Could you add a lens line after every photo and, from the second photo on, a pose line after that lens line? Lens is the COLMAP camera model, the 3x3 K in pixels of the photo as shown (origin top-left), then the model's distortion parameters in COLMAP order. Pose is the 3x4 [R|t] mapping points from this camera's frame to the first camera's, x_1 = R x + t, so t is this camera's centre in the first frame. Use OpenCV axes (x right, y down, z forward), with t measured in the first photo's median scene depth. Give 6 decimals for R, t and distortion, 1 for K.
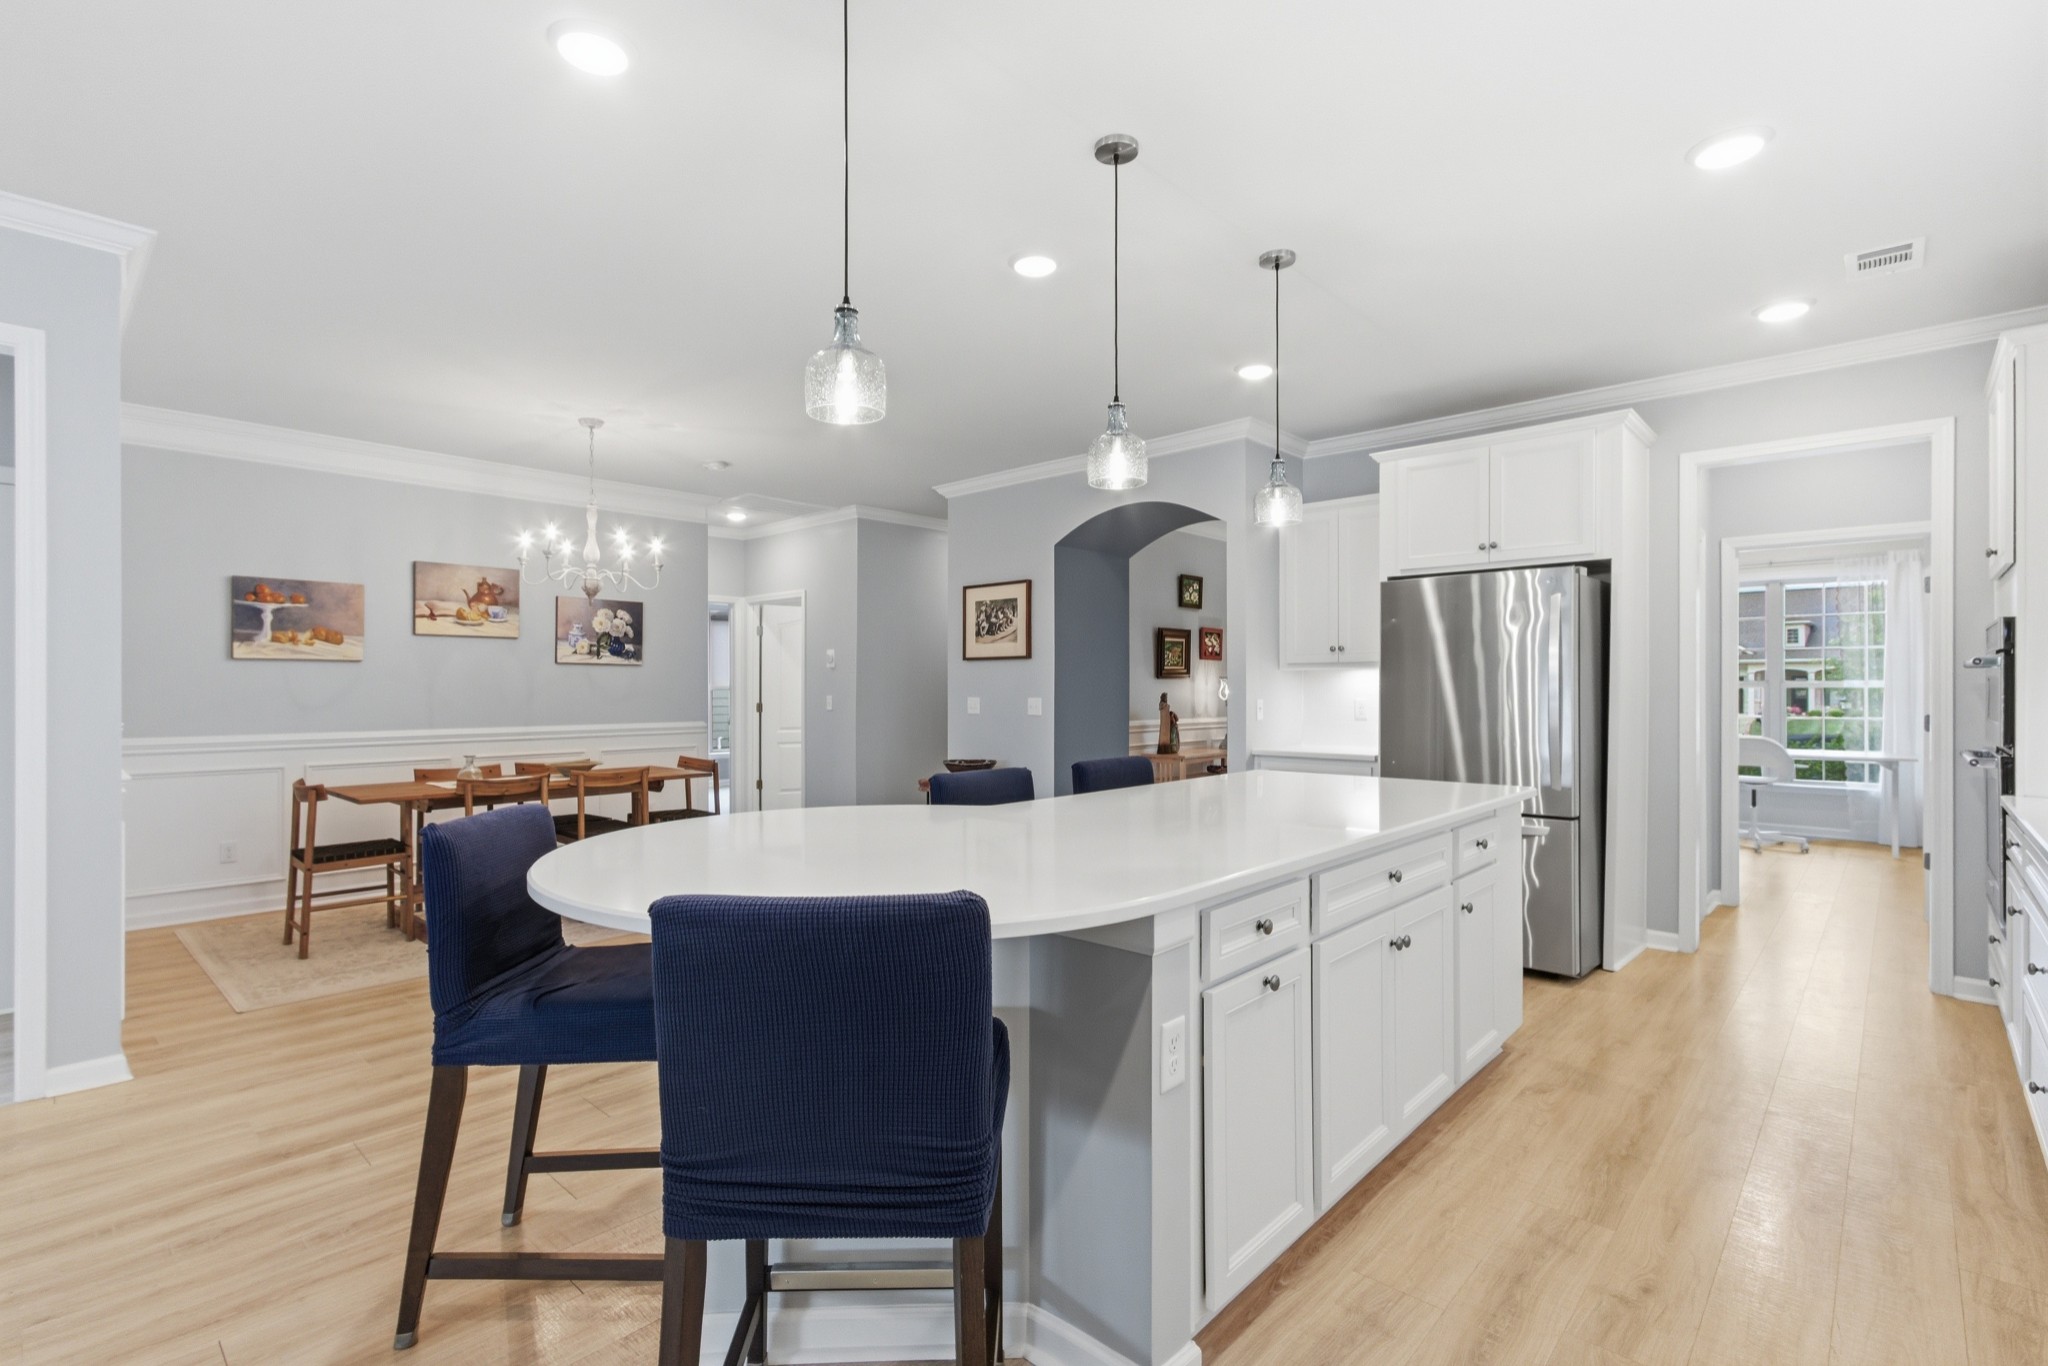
lens RADIAL K [[940.0, 0, 989.0], [0, 940.0, 689.8], [0, 0, 1]] dist [0.010488, 0.003733]
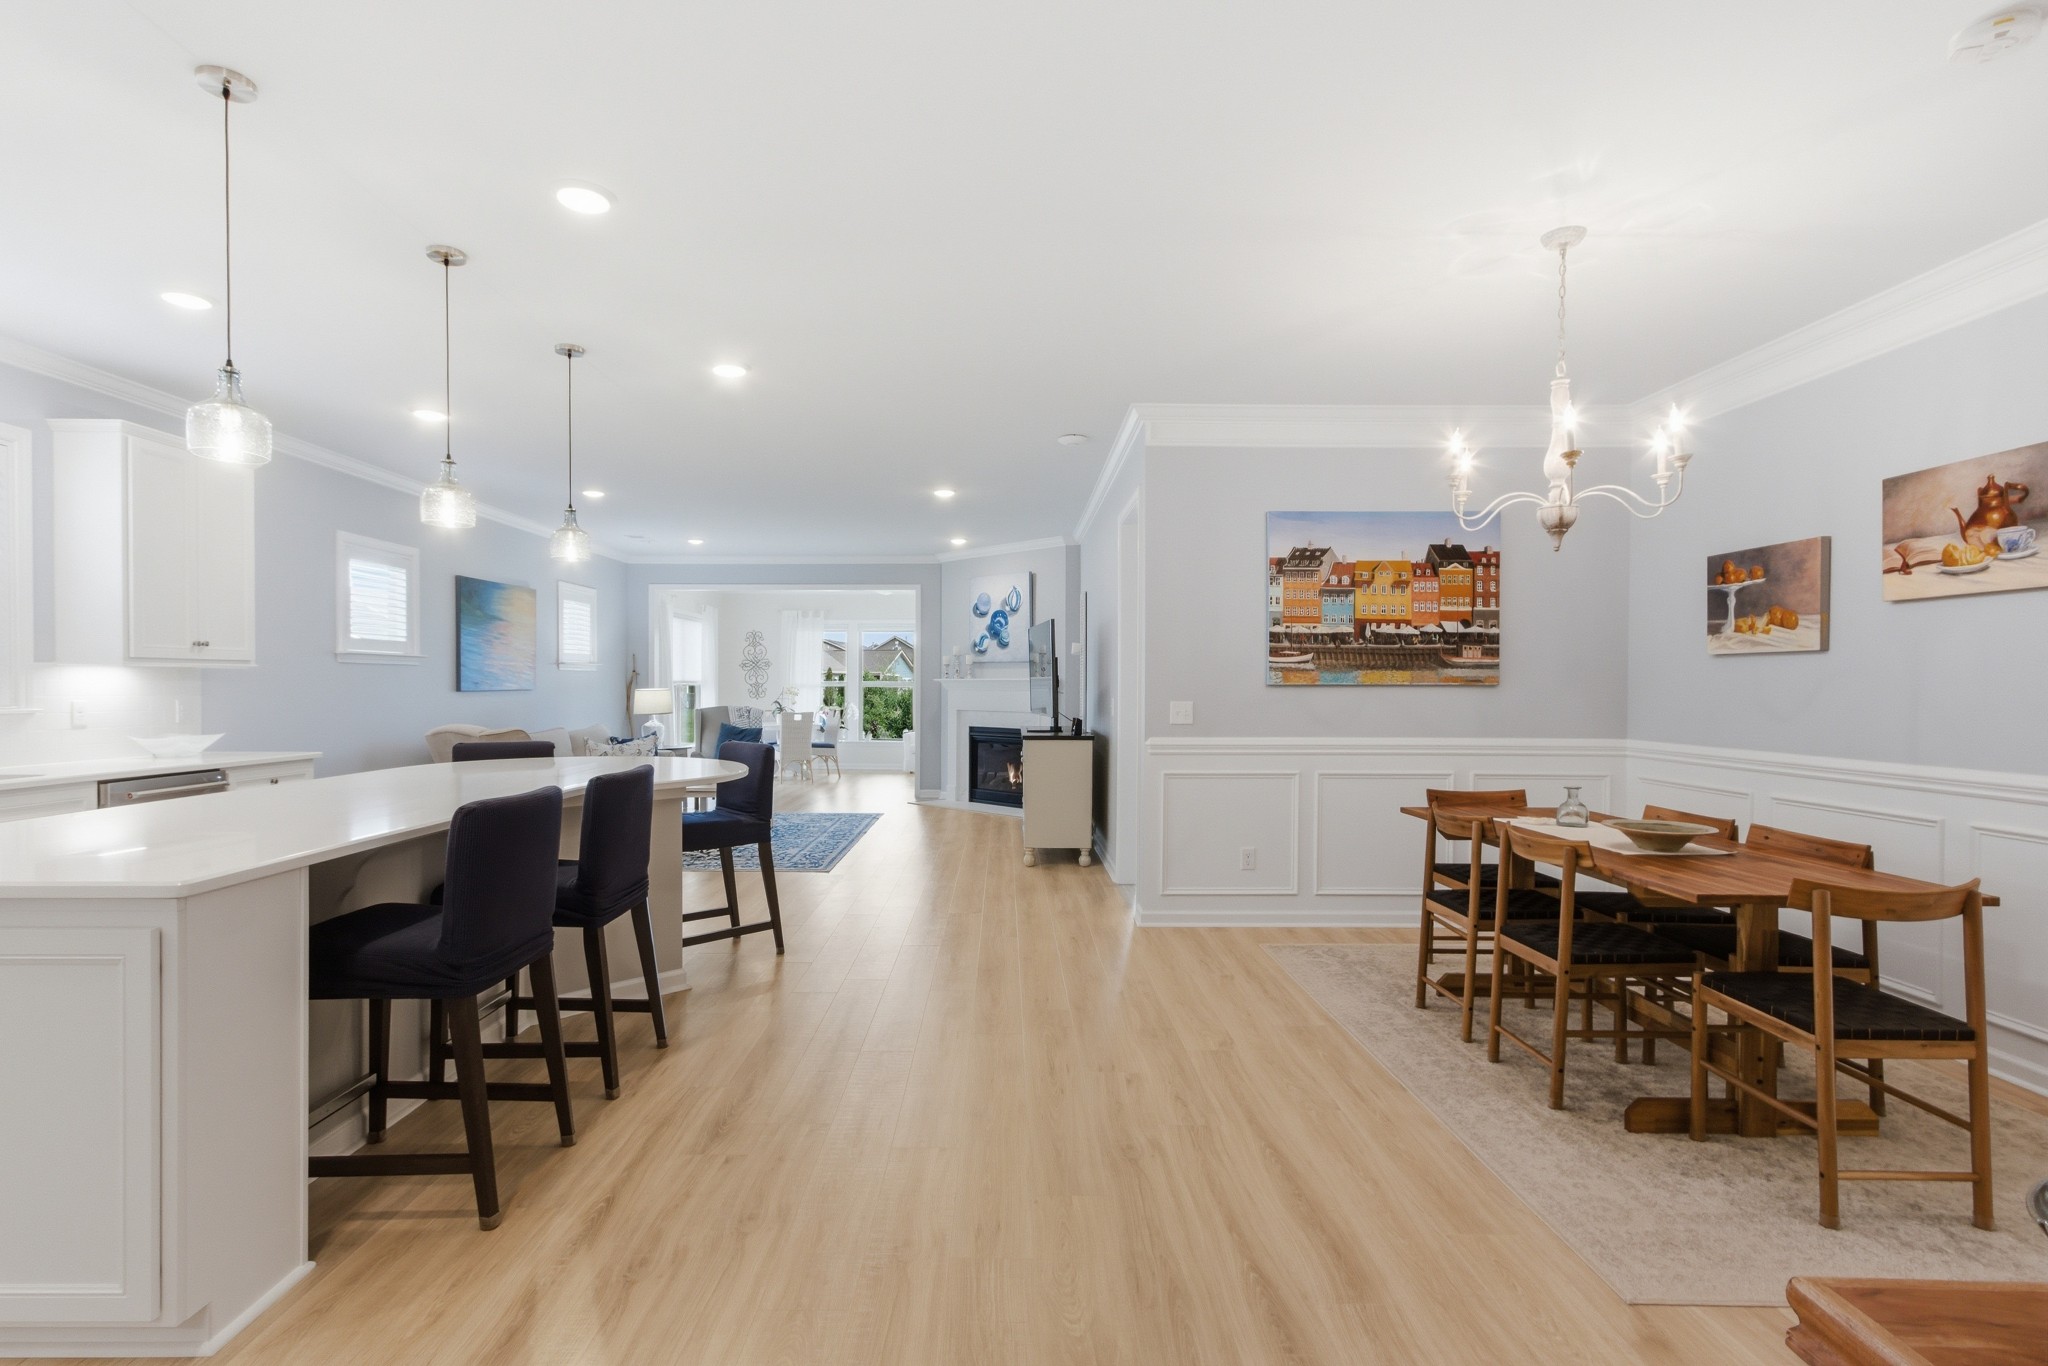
lens RADIAL K [[960.4, 0, 1015.8], [0, 960.4, 692.6], [0, 0, 1]] dist [0.009525, 0.003010]
pose [[-0.714961, 0.004568, -0.699149, 0.211818], [-0.006118, 0.999899, 0.012789, -0.006124], [0.699138, 0.013421, -0.714861, 1.043558]]
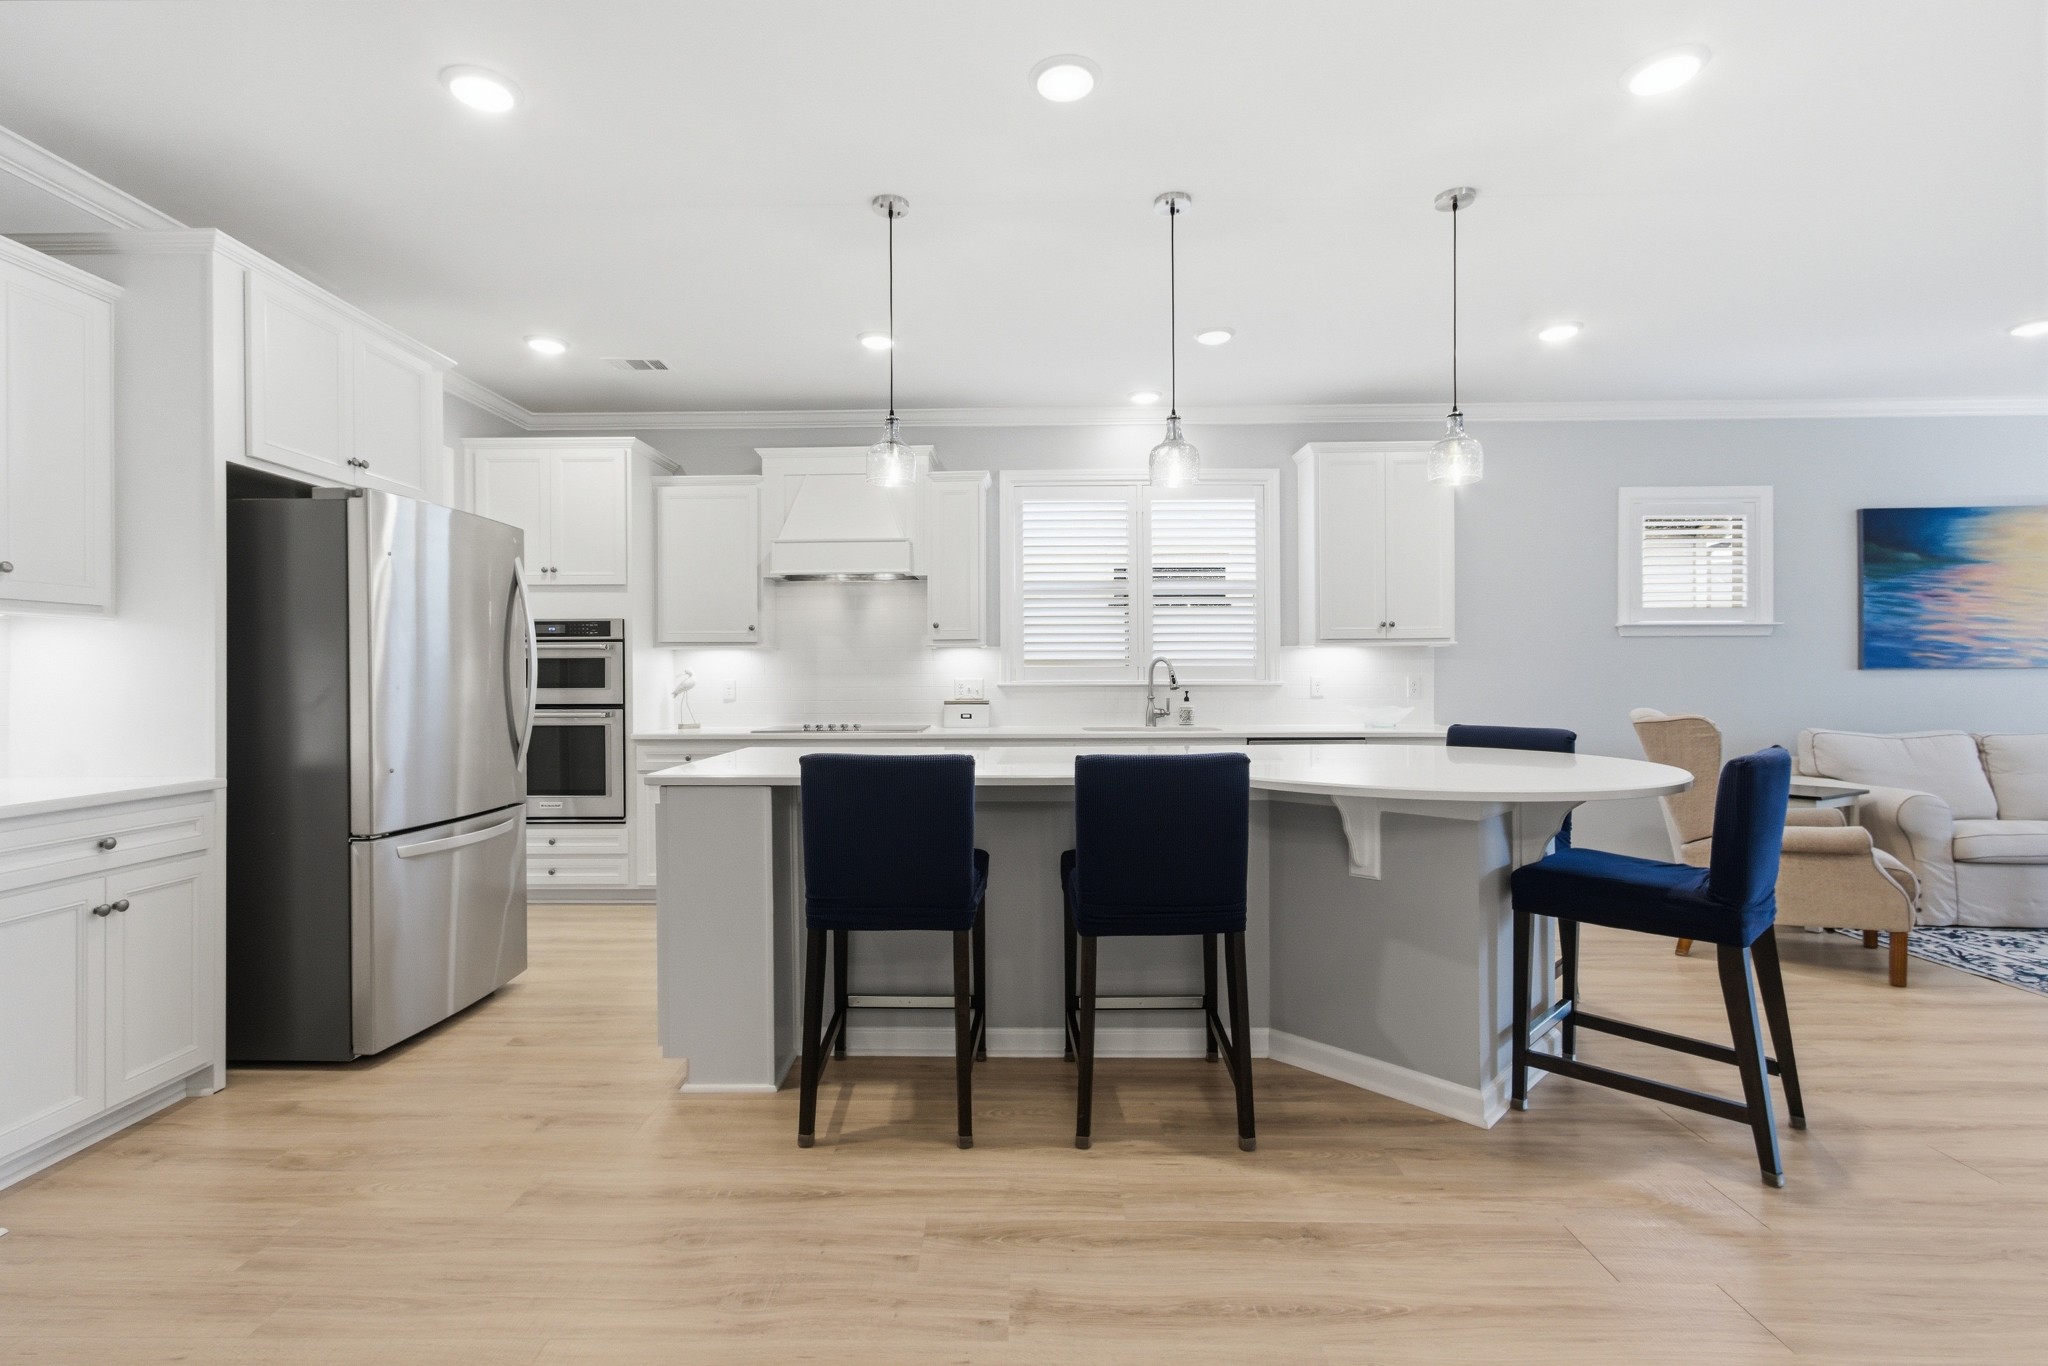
lens RADIAL K [[940.0, 0, 1002.1], [0, 940.0, 682.1], [0, 0, 1]] dist [0.010488, 0.003733]
pose [[-0.675931, -0.001048, 0.736964, -0.256171], [0.008010, 0.999929, 0.008768, 0.009658], [-0.736922, 0.011829, -0.675875, 0.839506]]
